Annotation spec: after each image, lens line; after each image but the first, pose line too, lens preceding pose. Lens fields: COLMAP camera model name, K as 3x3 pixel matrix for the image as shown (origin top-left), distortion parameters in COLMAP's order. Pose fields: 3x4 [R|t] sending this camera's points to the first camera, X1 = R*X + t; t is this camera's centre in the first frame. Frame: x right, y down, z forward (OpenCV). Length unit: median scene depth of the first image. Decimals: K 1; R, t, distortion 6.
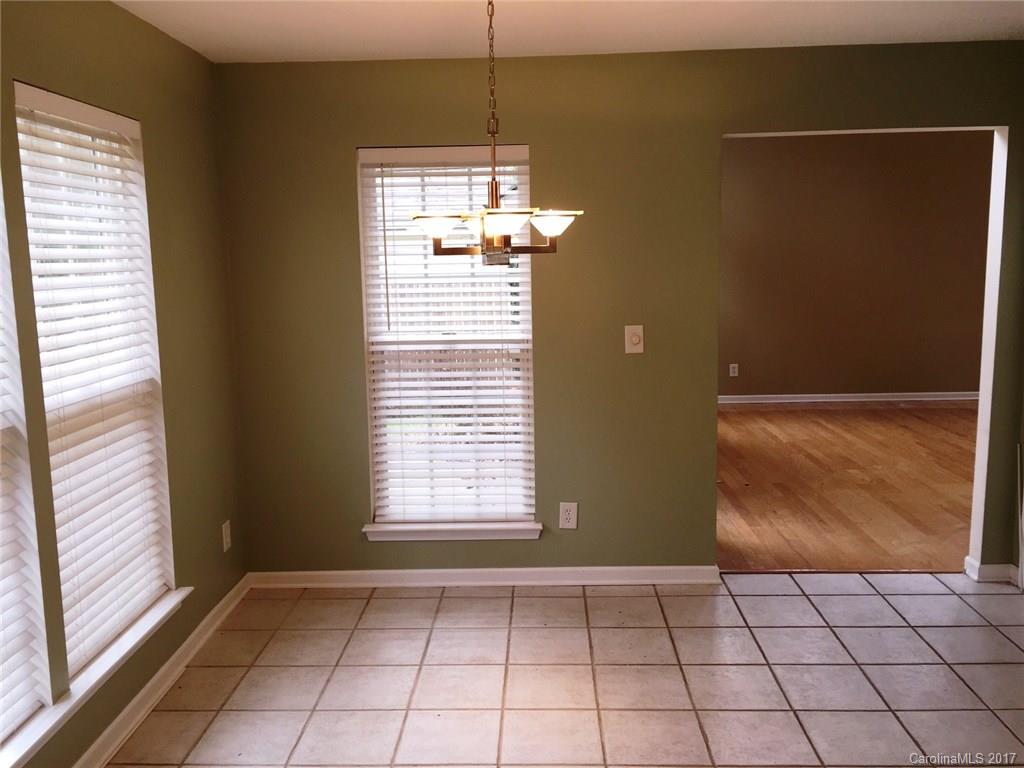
lens RADIAL K [[885.7, 0, 508.5], [0, 885.7, 386.9], [0, 0, 1]] dist [0.074699, -0.010446]
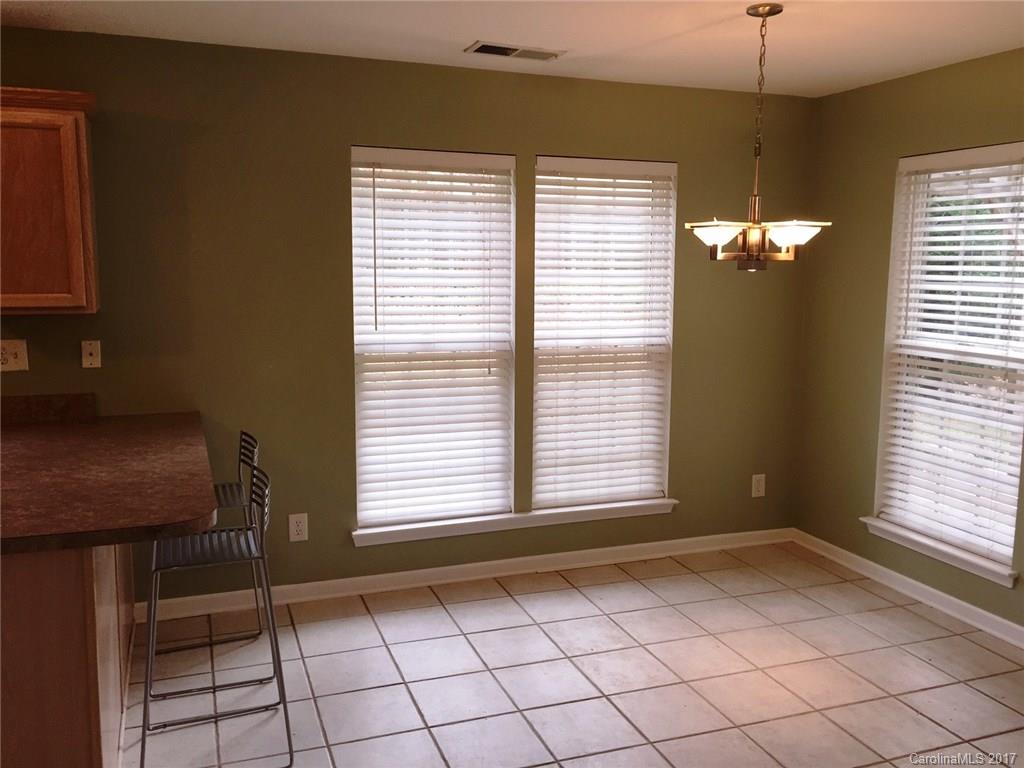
lens RADIAL K [[885.7, 0, 506.6], [0, 885.7, 380.8], [0, 0, 1]] dist [0.074699, -0.010446]
pose [[0.381614, 0.150635, -0.911965, 0.713467], [-0.156331, 0.982936, 0.096941, -0.043907], [0.911006, 0.105574, 0.398651, 0.194869]]
